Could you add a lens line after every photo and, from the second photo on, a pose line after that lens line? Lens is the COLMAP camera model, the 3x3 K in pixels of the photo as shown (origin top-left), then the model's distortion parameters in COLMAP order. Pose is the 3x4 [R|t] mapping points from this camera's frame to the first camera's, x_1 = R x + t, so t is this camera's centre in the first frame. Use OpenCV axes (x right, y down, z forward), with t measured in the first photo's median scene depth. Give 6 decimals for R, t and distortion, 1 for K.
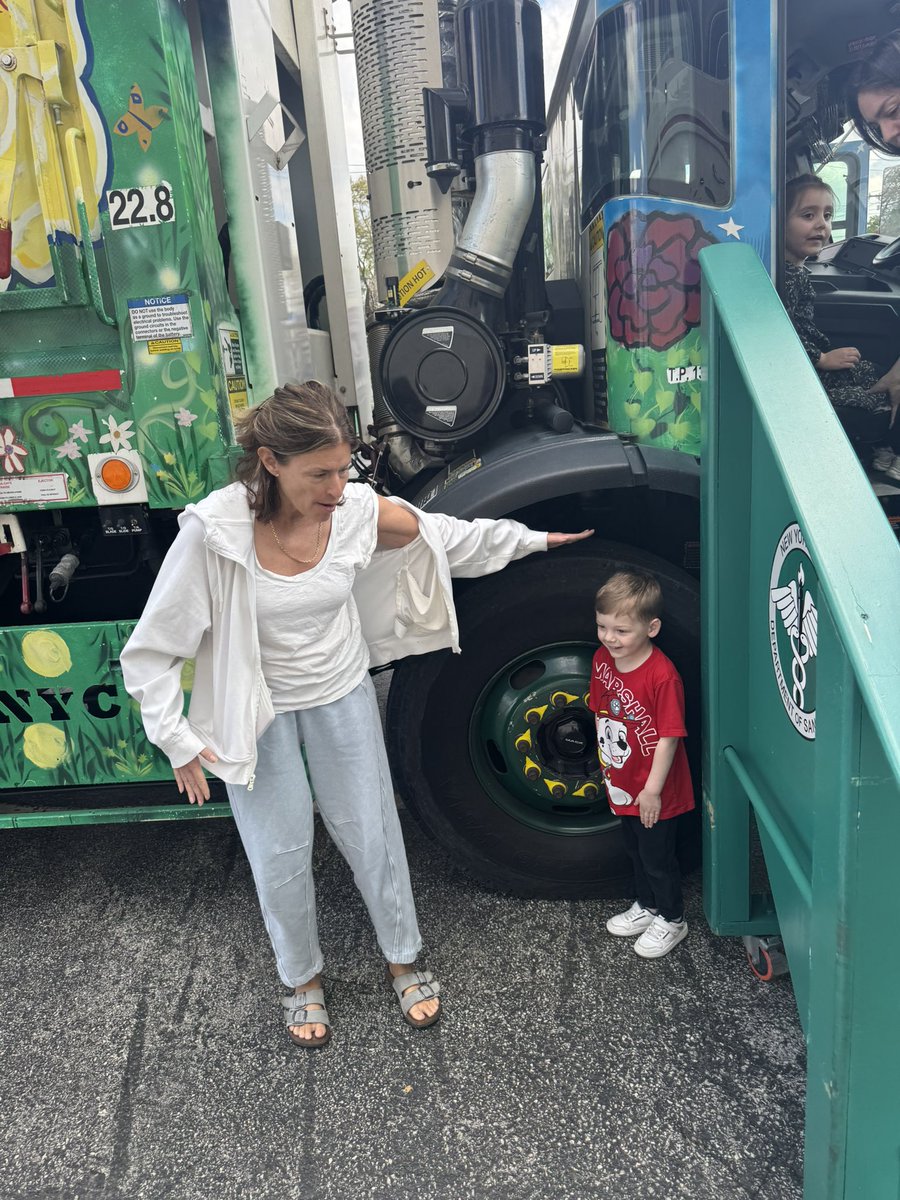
lens RADIAL K [[894.2, 0, 451.4], [0, 894.2, 600.6], [0, 0, 1]] dist [0.031246, -0.002413]
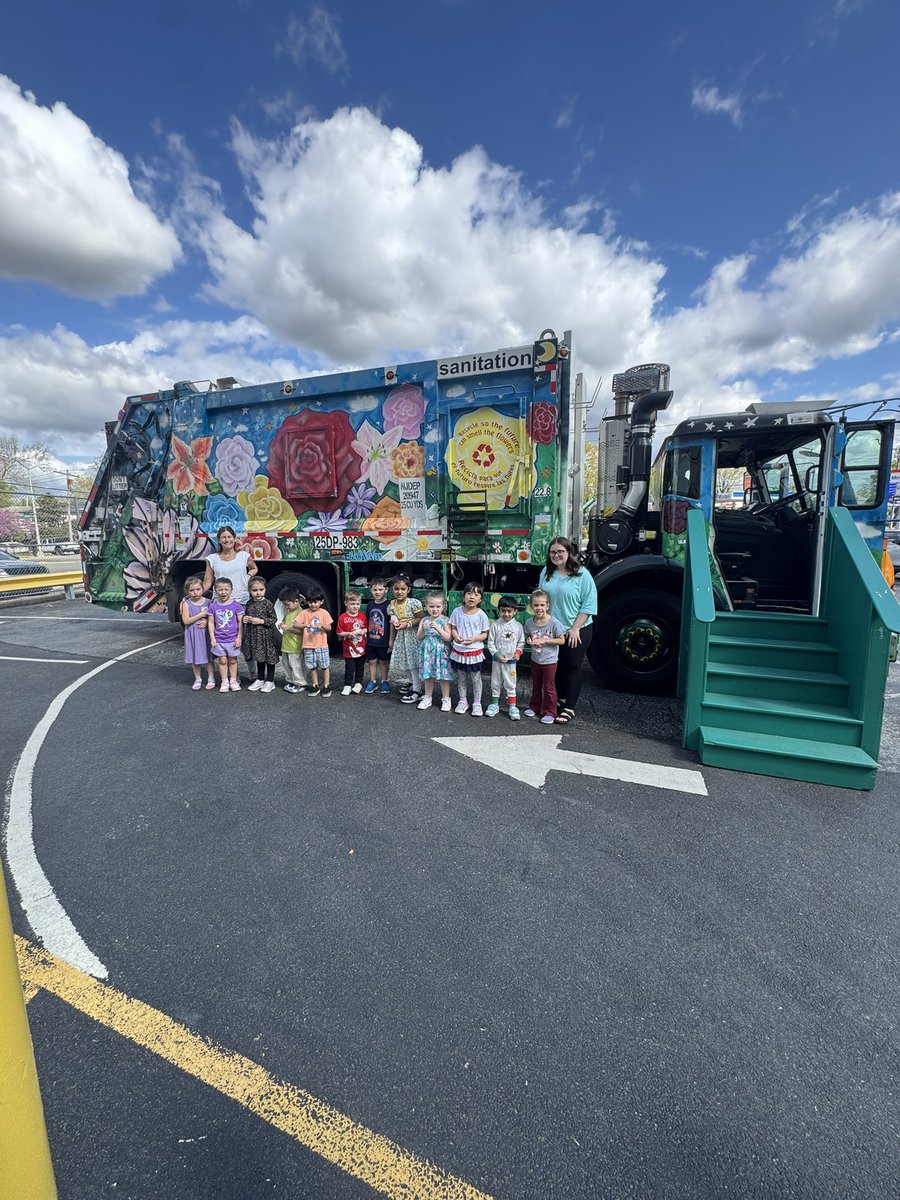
lens RADIAL K [[476.2, 0, 446.7], [0, 476.2, 597.9], [0, 0, 1]] dist [0.000085, 0.000006]
pose [[0.950925, 0.110639, -0.288966, -0.071511], [-0.139080, 0.987064, -0.079754, 0.253606], [0.276404, 0.116029, 0.954012, -1.047057]]
